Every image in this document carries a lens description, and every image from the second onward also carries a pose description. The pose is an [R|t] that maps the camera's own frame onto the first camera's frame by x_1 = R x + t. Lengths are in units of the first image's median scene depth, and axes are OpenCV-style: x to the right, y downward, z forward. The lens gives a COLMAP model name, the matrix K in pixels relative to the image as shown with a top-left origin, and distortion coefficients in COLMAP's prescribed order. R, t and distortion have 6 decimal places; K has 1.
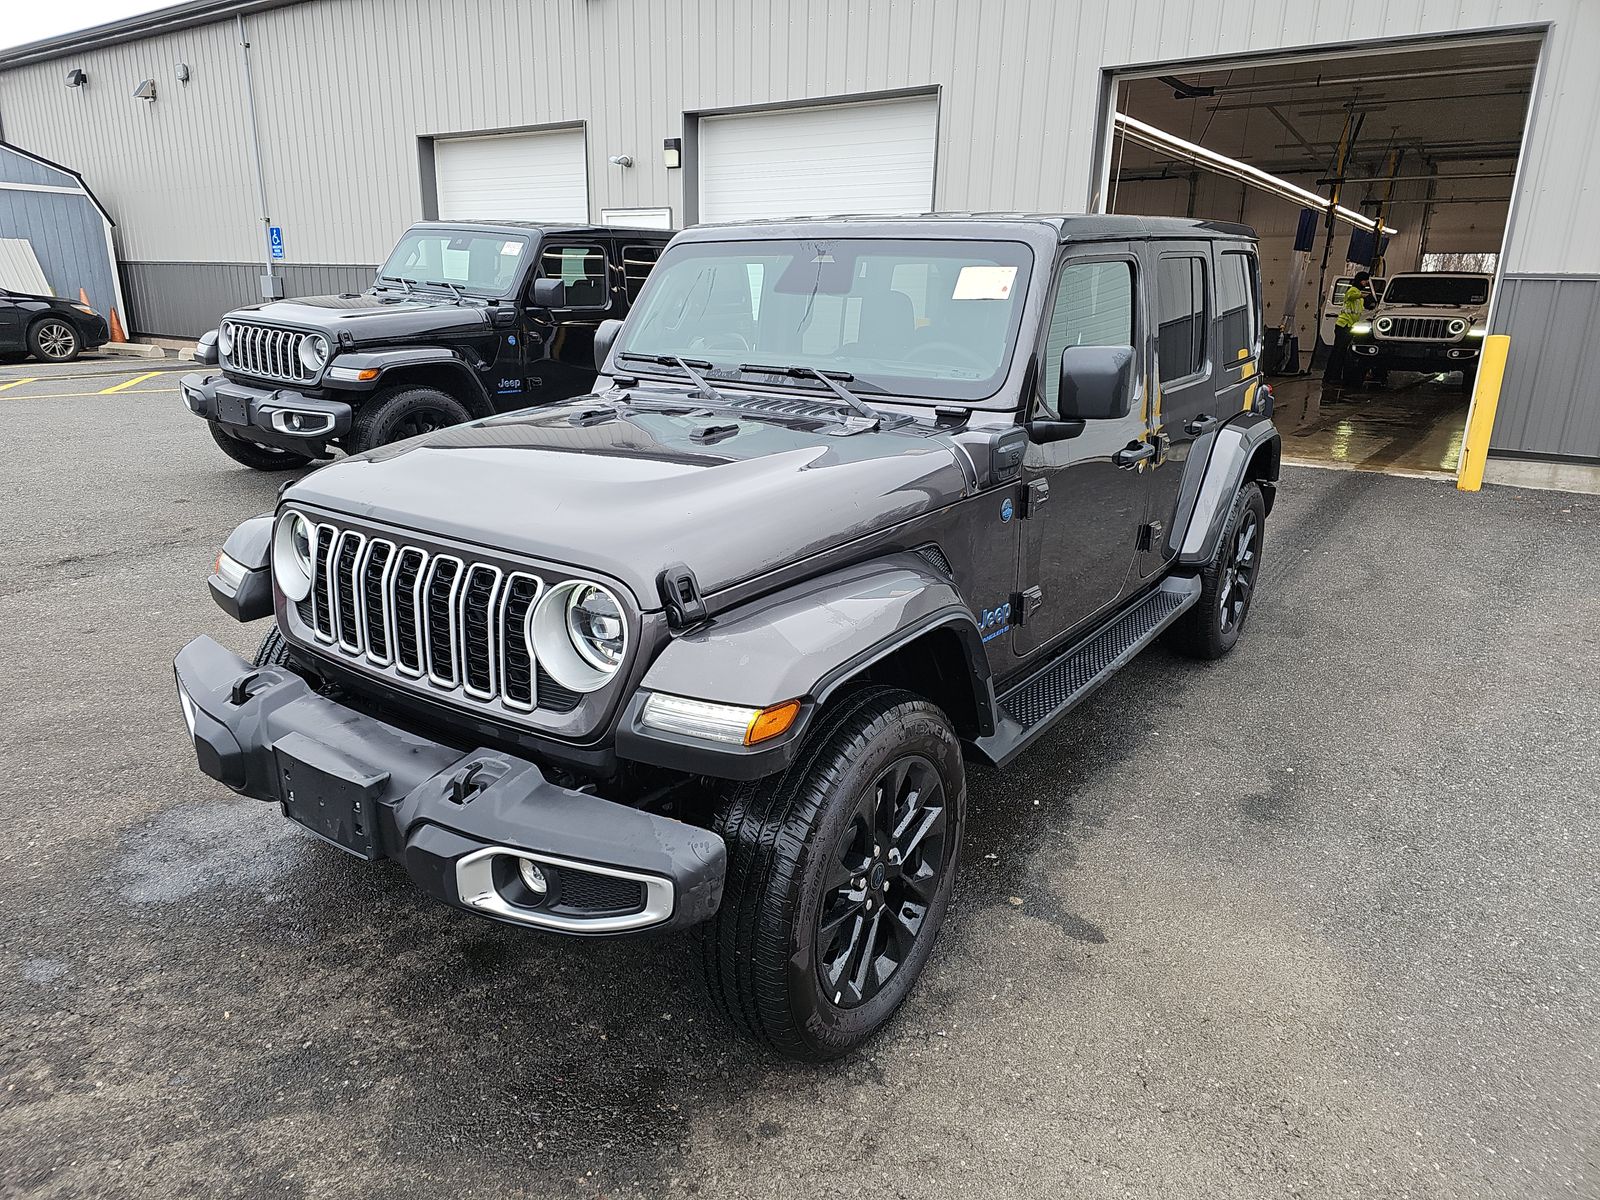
lens RADIAL K [[1047.5, 0, 785.2], [0, 1047.5, 579.4], [0, 0, 1]] dist [0.062654, -0.051759]
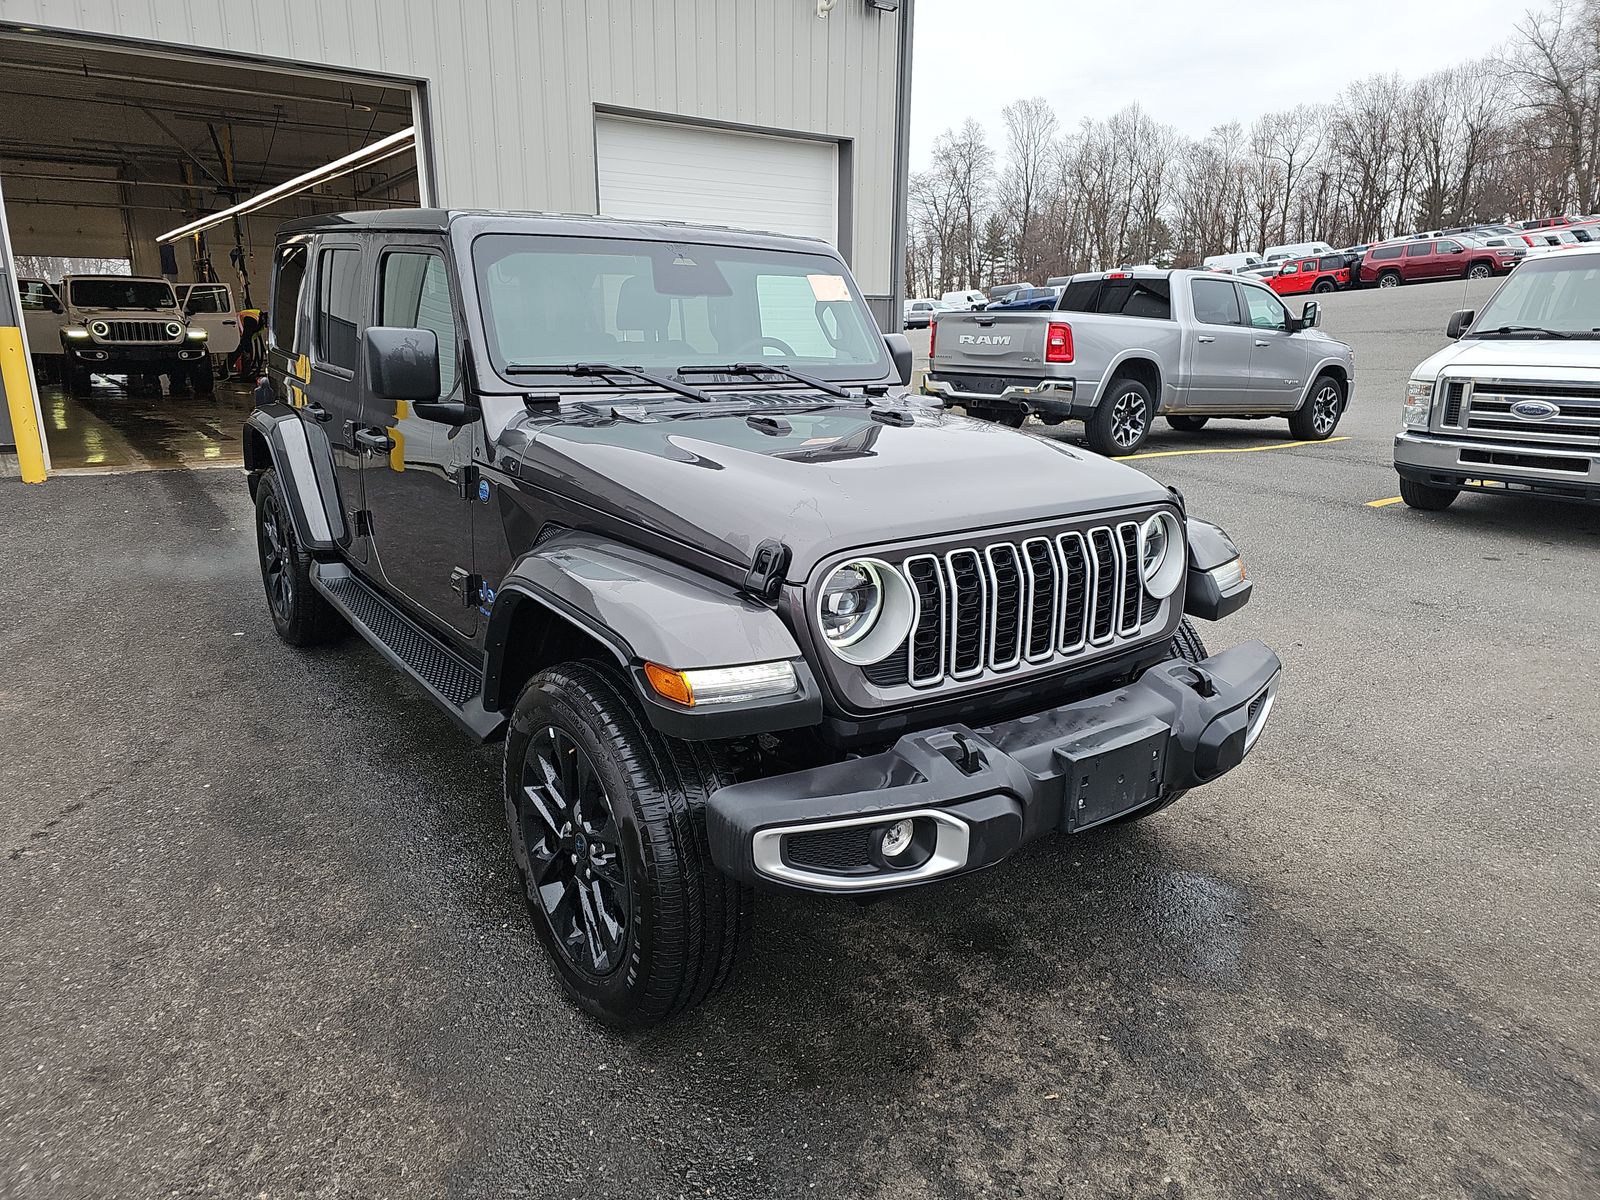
lens RADIAL K [[1047.5, 0, 785.2], [0, 1047.5, 579.4], [0, 0, 1]] dist [0.062654, -0.051759]
pose [[0.325390, -0.243028, 0.913815, -0.414507], [0.246321, 0.954827, 0.166226, -0.067027], [-0.912933, 0.171004, 0.370554, 0.252252]]
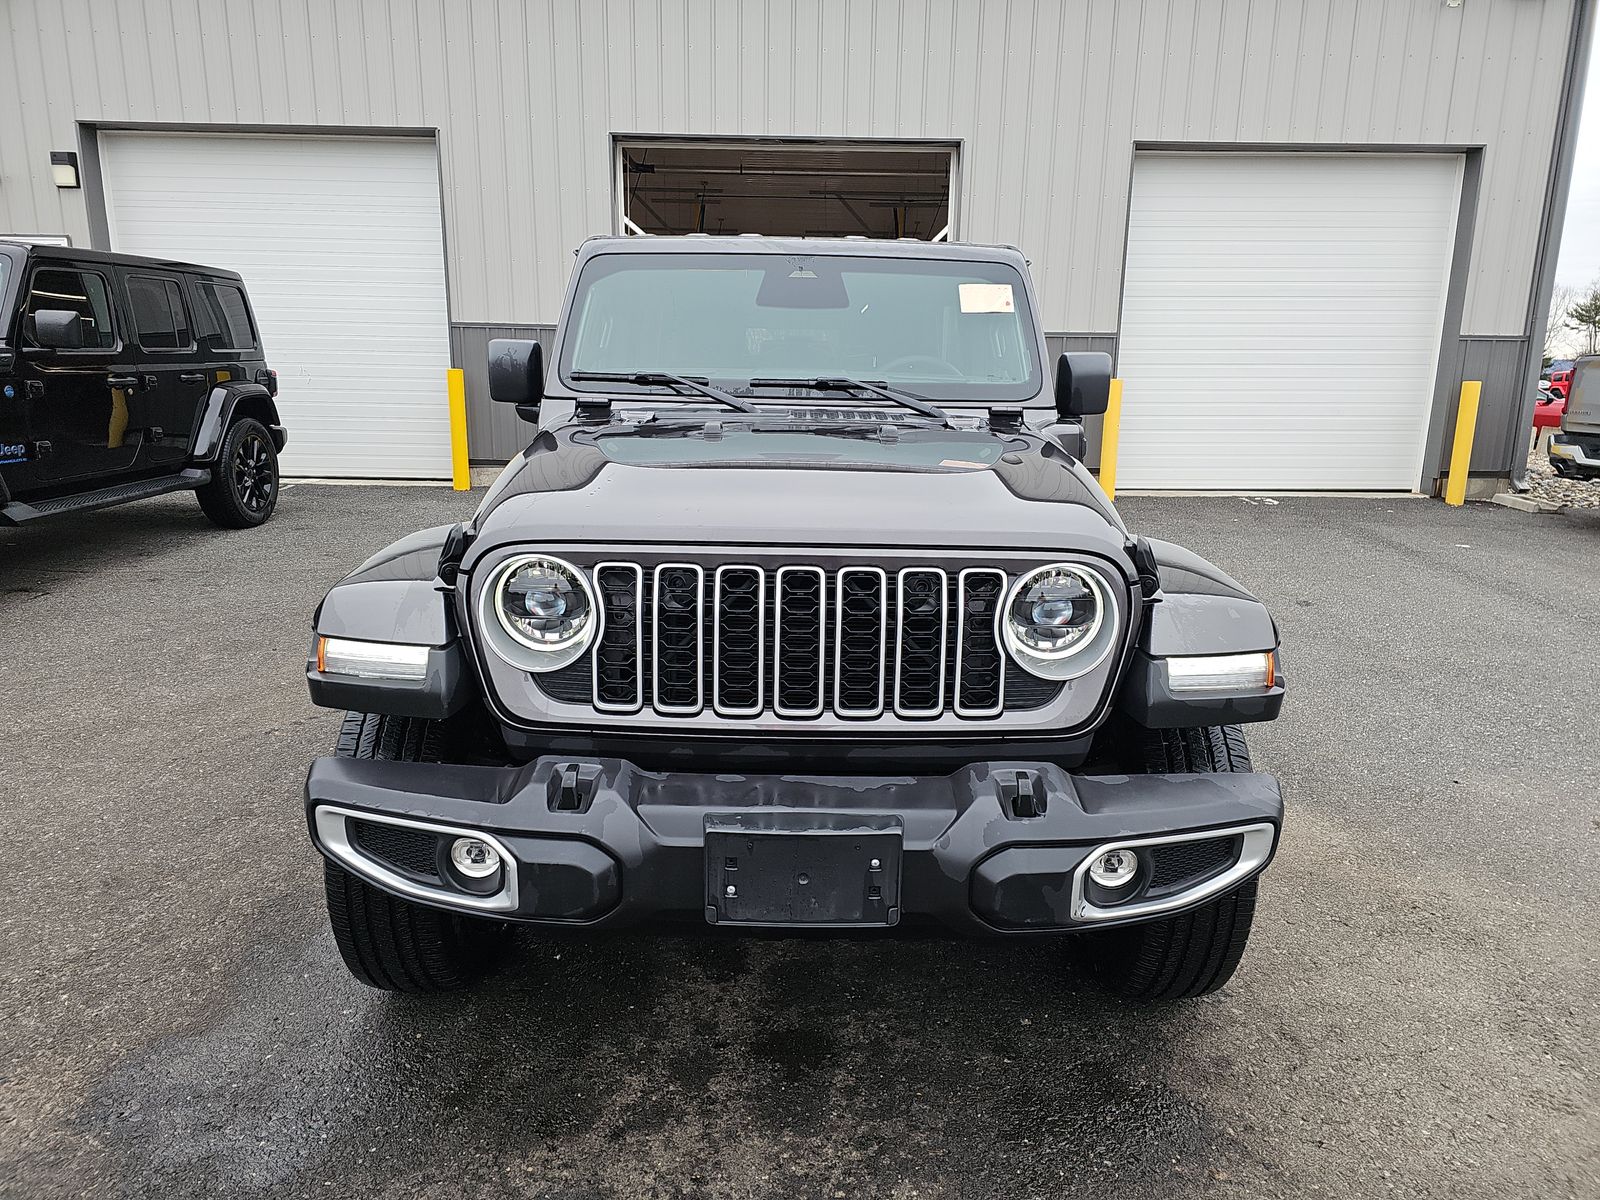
lens RADIAL K [[1043.4, 0, 802.8], [0, 1043.4, 593.2], [0, 0, 1]] dist [0.064179, -0.055972]
pose [[0.810911, -0.128203, 0.570953, -0.248630], [0.155492, 0.987837, 0.000970, -0.002577], [-0.564133, 0.087992, 0.820982, 0.090734]]
